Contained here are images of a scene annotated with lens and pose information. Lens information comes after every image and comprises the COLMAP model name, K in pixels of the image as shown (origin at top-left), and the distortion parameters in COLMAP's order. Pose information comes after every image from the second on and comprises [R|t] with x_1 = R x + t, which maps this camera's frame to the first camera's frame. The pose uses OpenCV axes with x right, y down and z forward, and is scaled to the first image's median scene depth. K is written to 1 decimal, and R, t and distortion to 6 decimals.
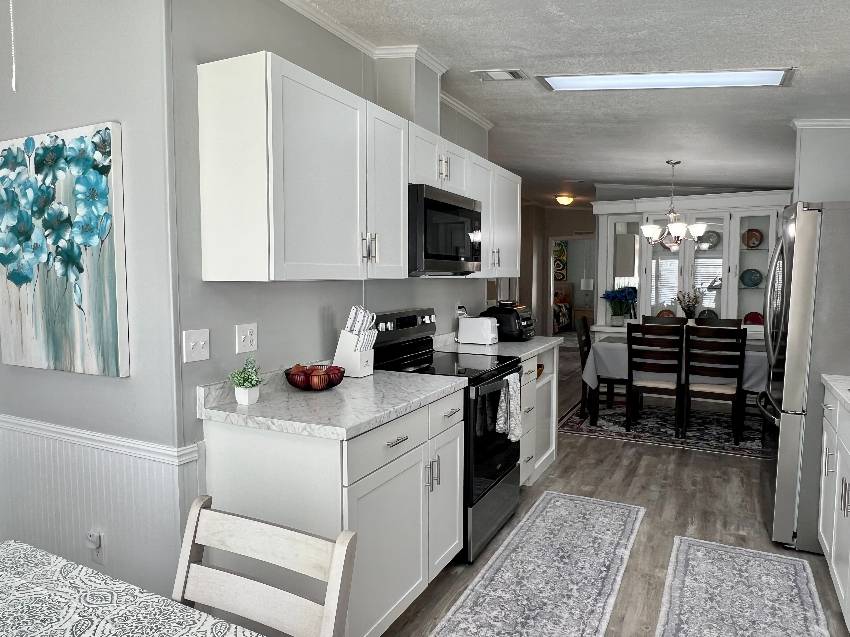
lens RADIAL K [[586.7, 0, 425.0], [0, 586.7, 318.5], [0, 0, 1]] dist [-0.000242, -0.000324]
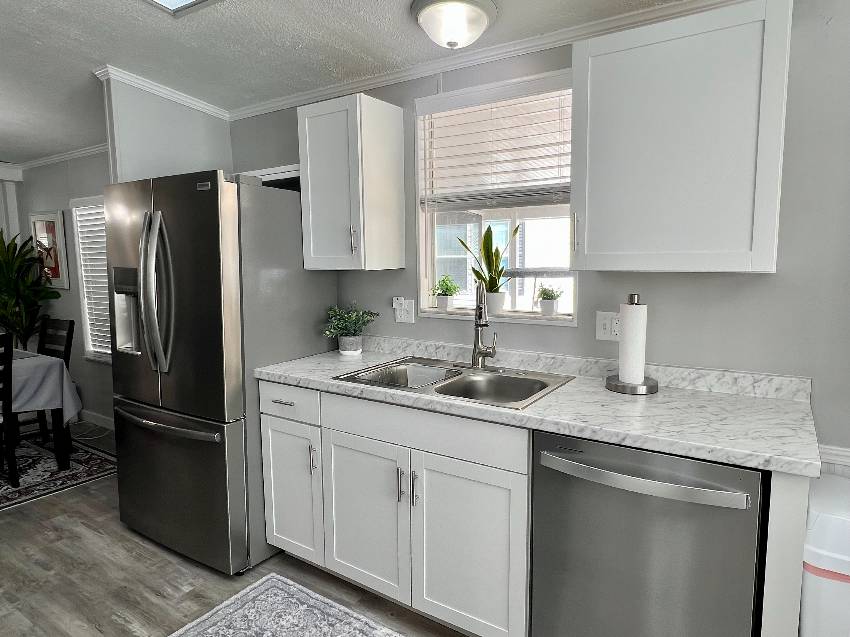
lens RADIAL K [[528.2, 0, 425.0], [0, 528.2, 318.5], [0, 0, 1]] dist [0.002915, 0.003159]
pose [[0.127991, -0.114958, 0.985090, -0.068111], [0.080877, 0.991161, 0.105159, -0.038503], [-0.988472, 0.066211, 0.136157, 0.491593]]
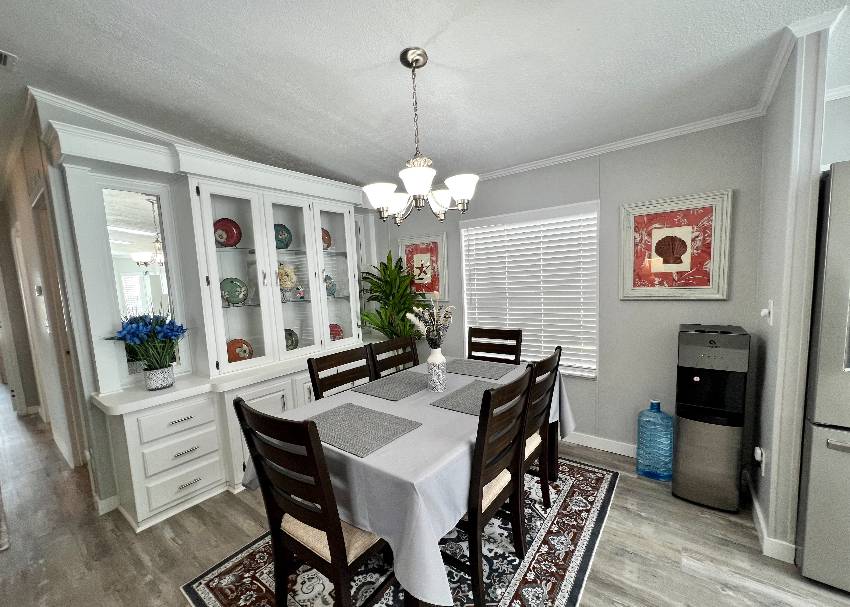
lens RADIAL K [[347.8, 0, 421.5], [0, 347.8, 317.0], [0, 0, 1]] dist [0.000370, 0.000068]
pose [[0.190363, -0.117750, 0.974626, 0.152452], [0.121453, 0.987979, 0.095641, -0.095802], [-0.974172, 0.100165, 0.202376, 1.382746]]
